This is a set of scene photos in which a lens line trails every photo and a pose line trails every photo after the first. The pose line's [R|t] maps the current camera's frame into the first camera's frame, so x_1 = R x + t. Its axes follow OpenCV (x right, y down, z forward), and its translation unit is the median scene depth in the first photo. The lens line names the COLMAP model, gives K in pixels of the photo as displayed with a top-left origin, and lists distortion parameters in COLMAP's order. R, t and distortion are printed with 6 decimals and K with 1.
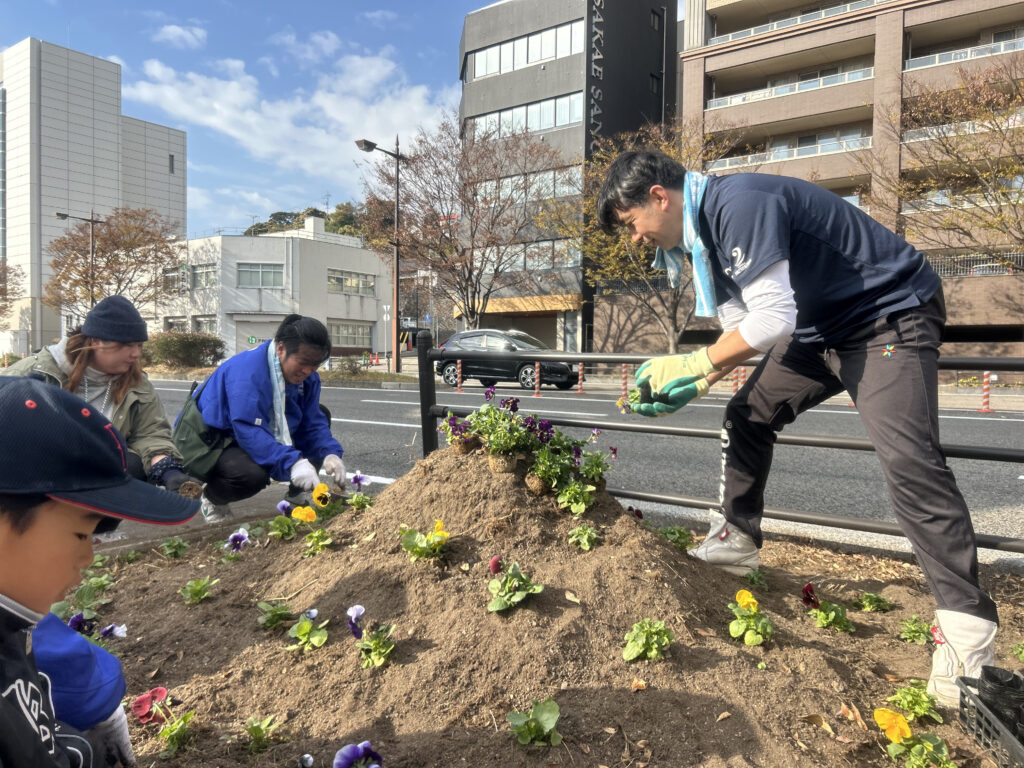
lens RADIAL K [[781.3, 0, 513.6], [0, 781.3, 385.0], [0, 0, 1]] dist [0.052294, -0.050396]
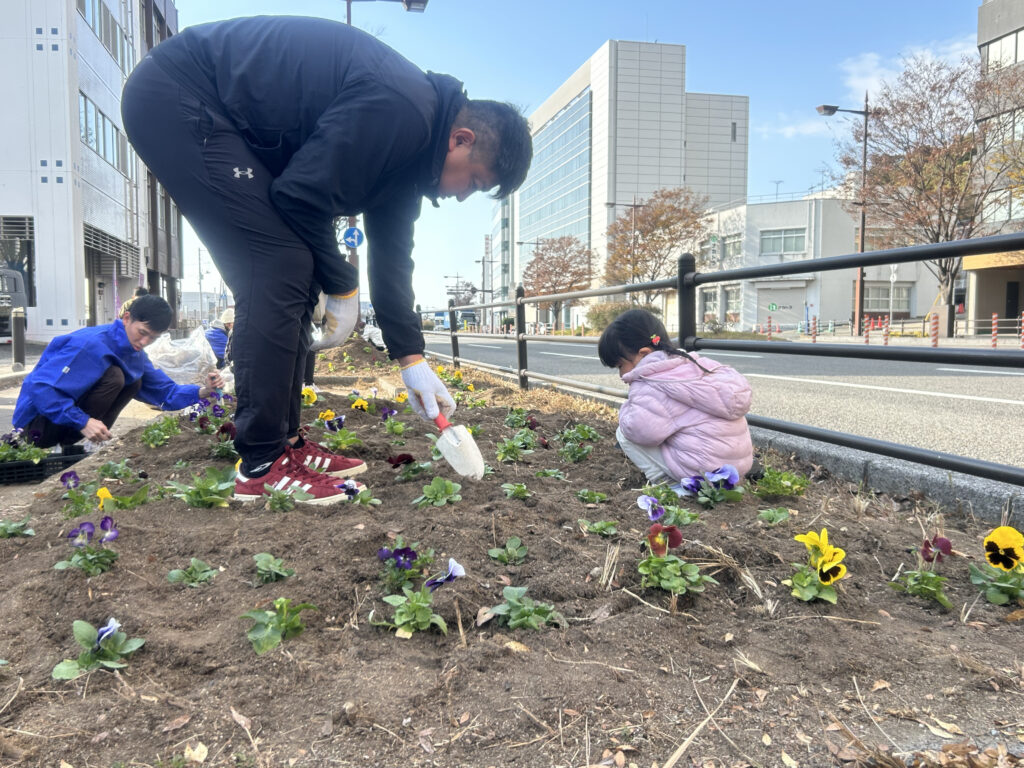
lens RADIAL K [[862.9, 0, 512.0], [0, 862.9, 384.0], [0, 0, 1]] dist [0.035044, -0.011751]
pose [[0.775036, 0.024924, -0.631426, 0.102471], [-0.005531, 0.999451, 0.032661, 0.005874], [0.631893, -0.021821, 0.774748, -0.061410]]
